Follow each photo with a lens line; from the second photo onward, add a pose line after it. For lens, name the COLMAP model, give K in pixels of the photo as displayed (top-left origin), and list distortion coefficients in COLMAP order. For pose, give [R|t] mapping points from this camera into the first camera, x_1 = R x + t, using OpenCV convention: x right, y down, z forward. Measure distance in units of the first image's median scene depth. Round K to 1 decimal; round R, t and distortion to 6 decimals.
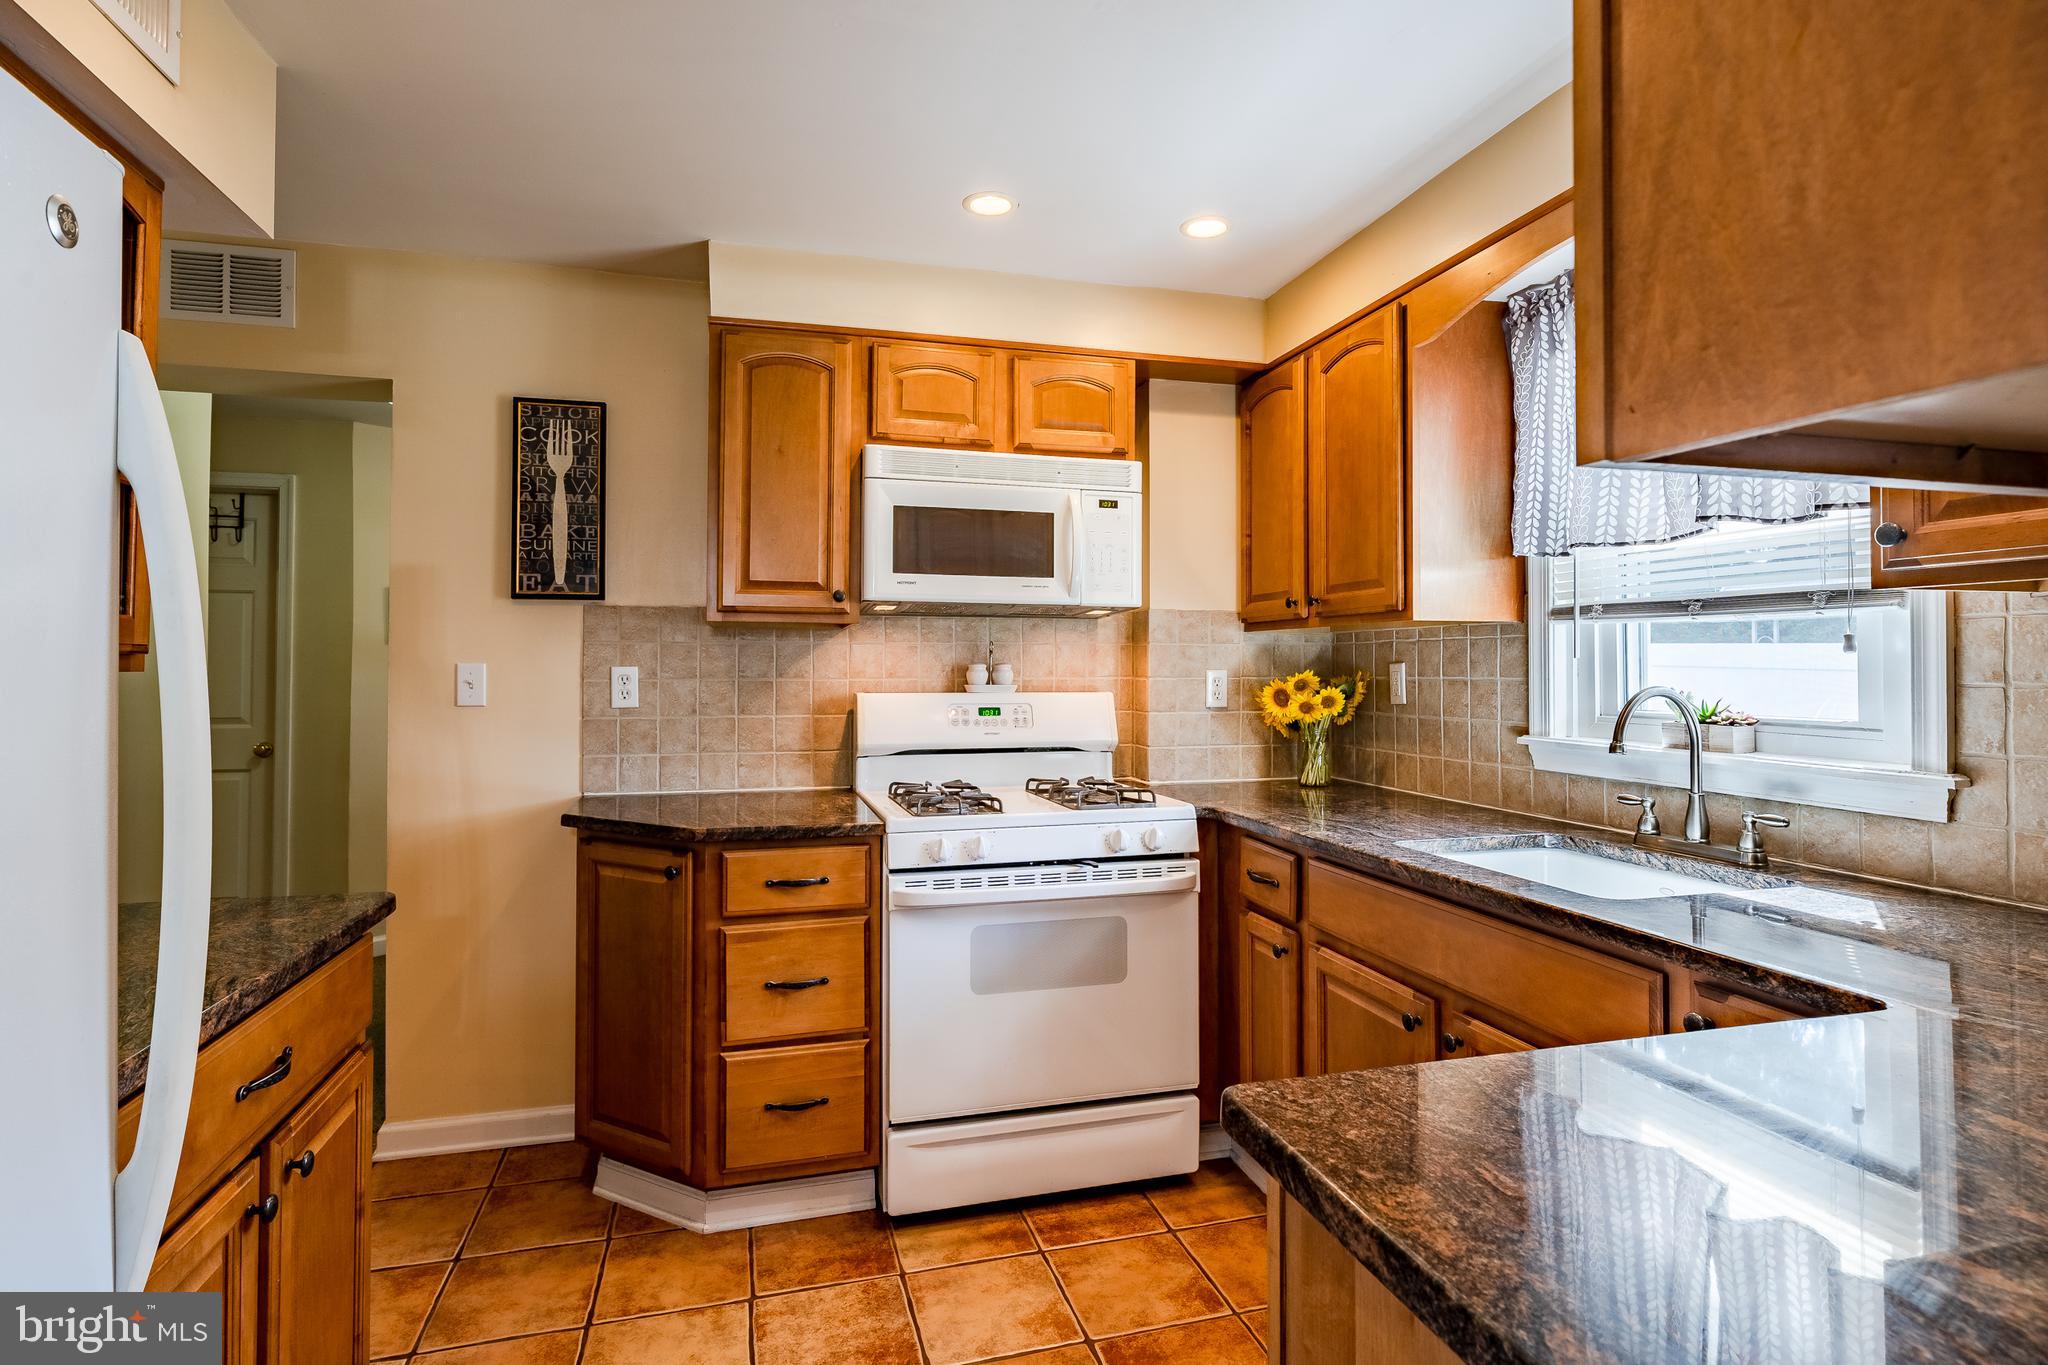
lens RADIAL K [[1036.0, 0, 1003.1], [0, 1036.0, 648.7], [0, 0, 1]] dist [-0.007275, 0.000601]
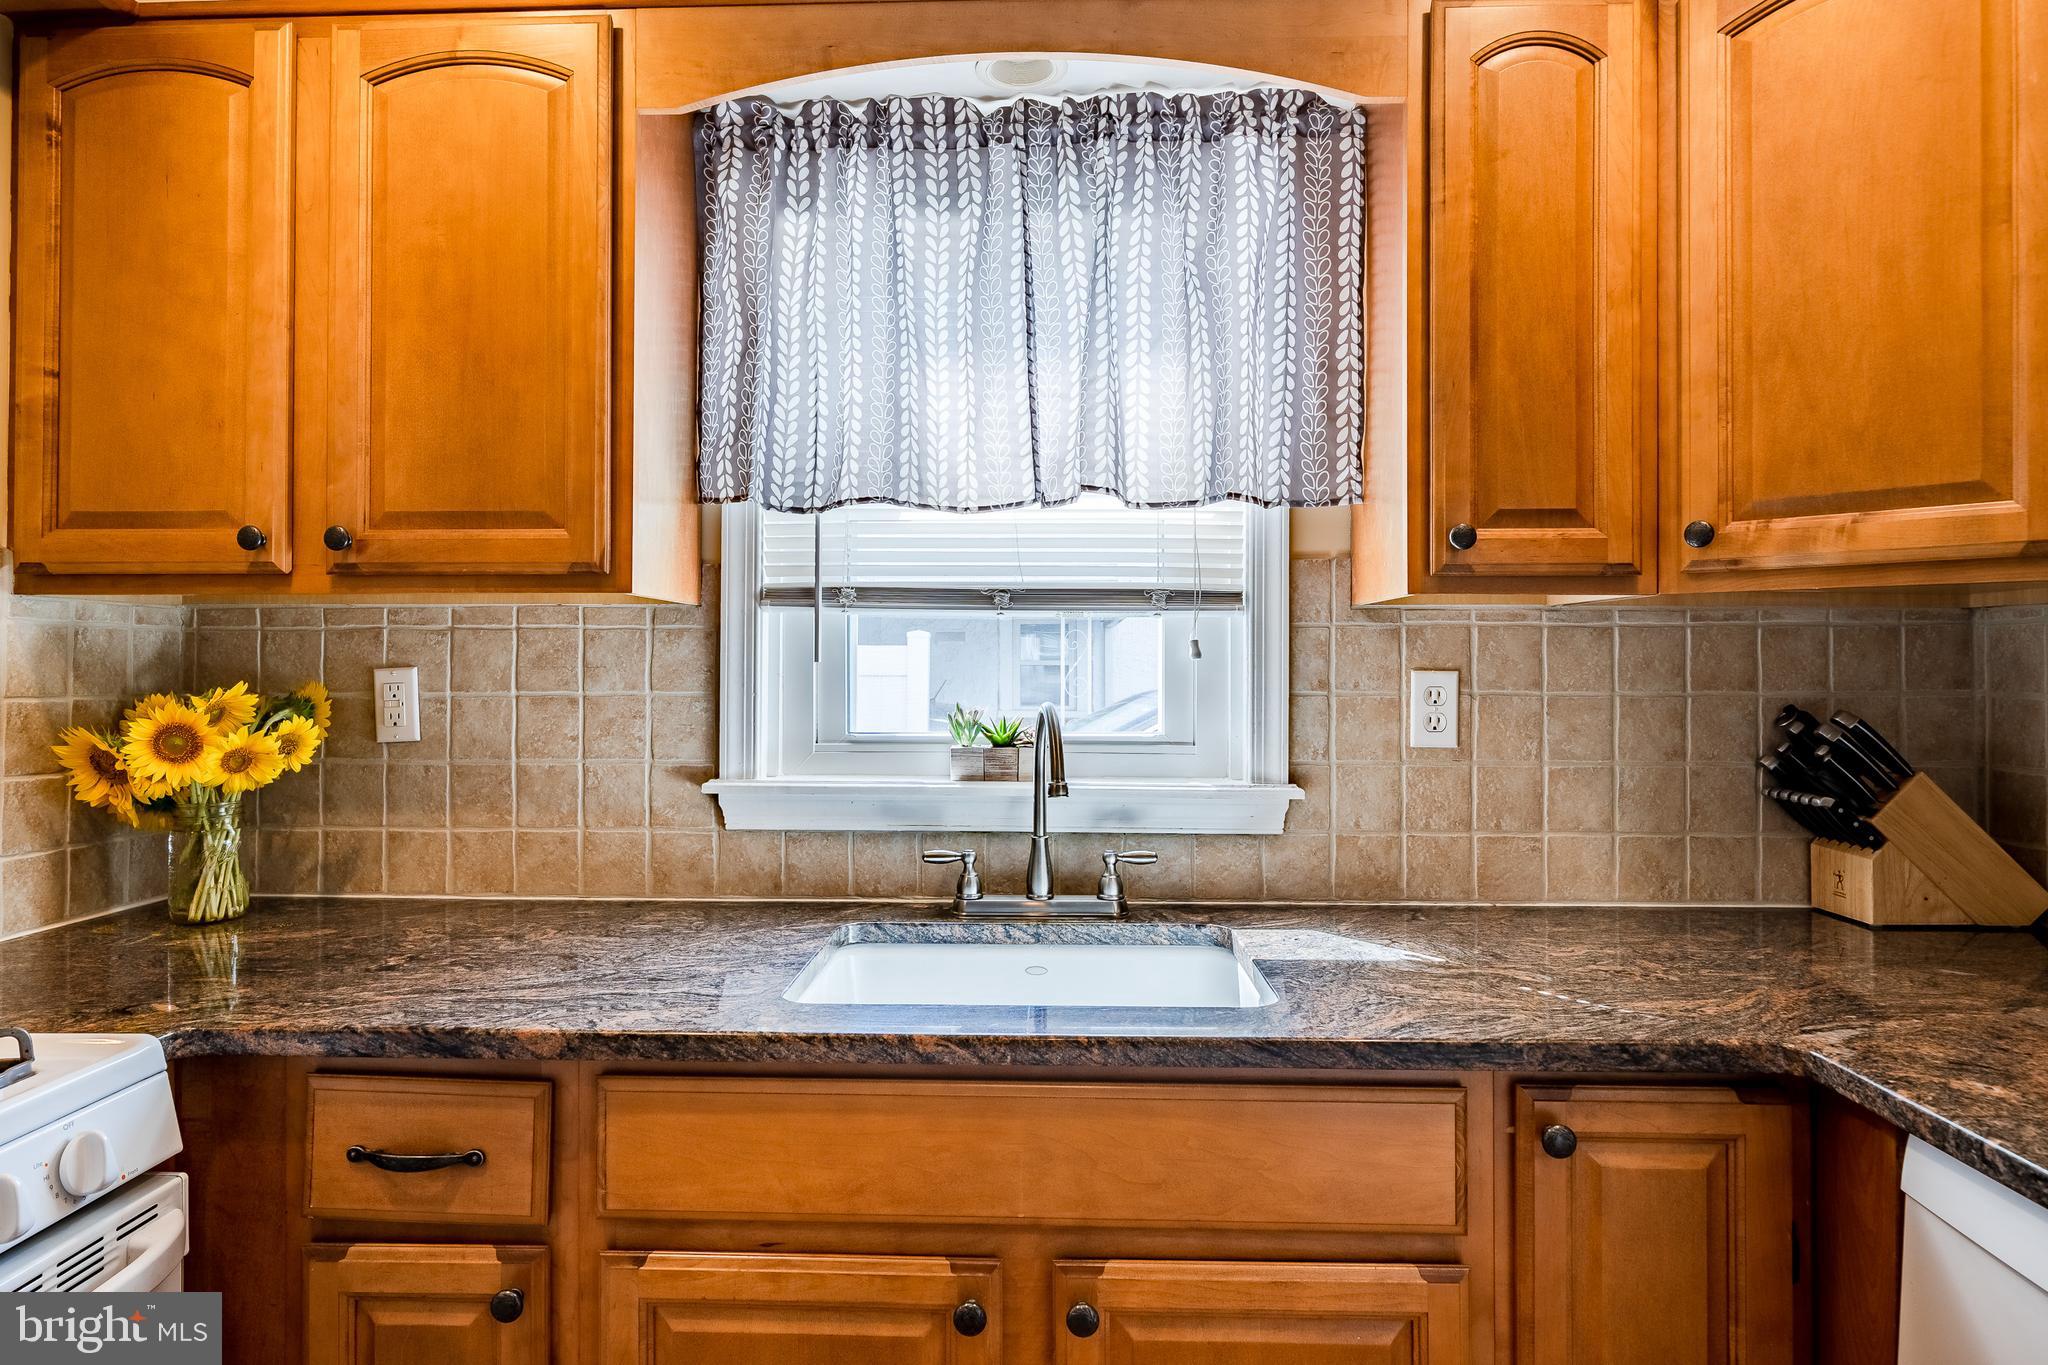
lens RADIAL K [[1198.5, 0, 1022.7], [0, 1198.5, 653.1], [0, 0, 1]] dist [-0.000130, 0.000388]
pose [[0.284585, 0.012041, 0.958575, -0.169360], [-0.017942, 0.999813, -0.007232, 0.005893], [-0.958483, -0.015141, 0.284747, 0.611920]]
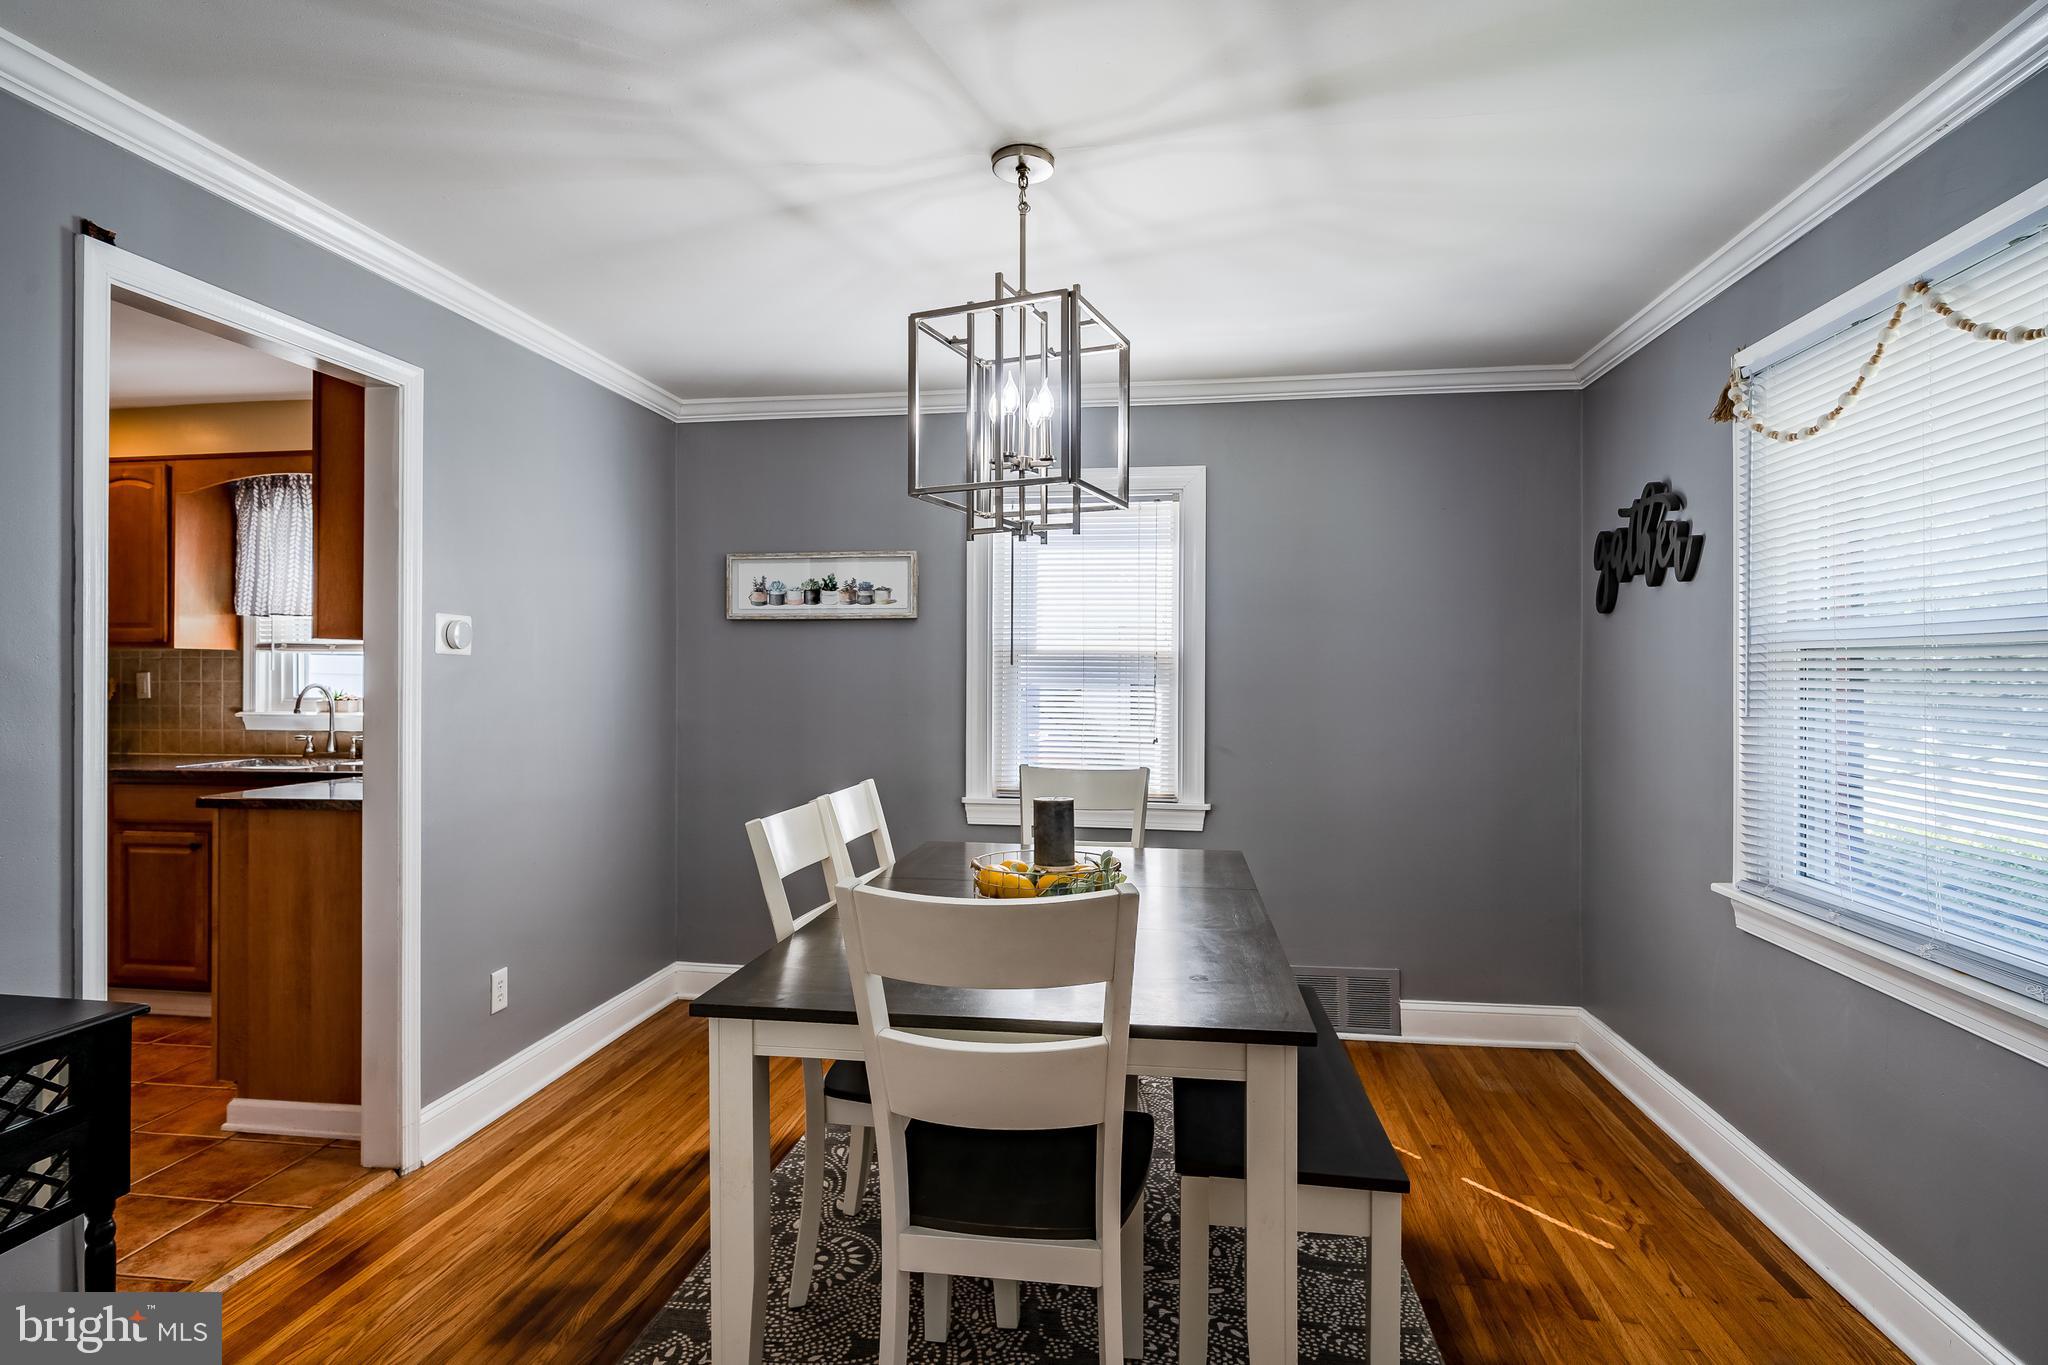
lens RADIAL K [[1071.1, 0, 1011.9], [0, 1071.1, 676.4], [0, 0, 1]] dist [0.001044, 0.000713]
pose [[0.402499, 0.003067, 0.915415, -0.701413], [-0.017621, 0.999835, 0.004398, -0.012233], [-0.915251, -0.017901, 0.402486, -1.041850]]
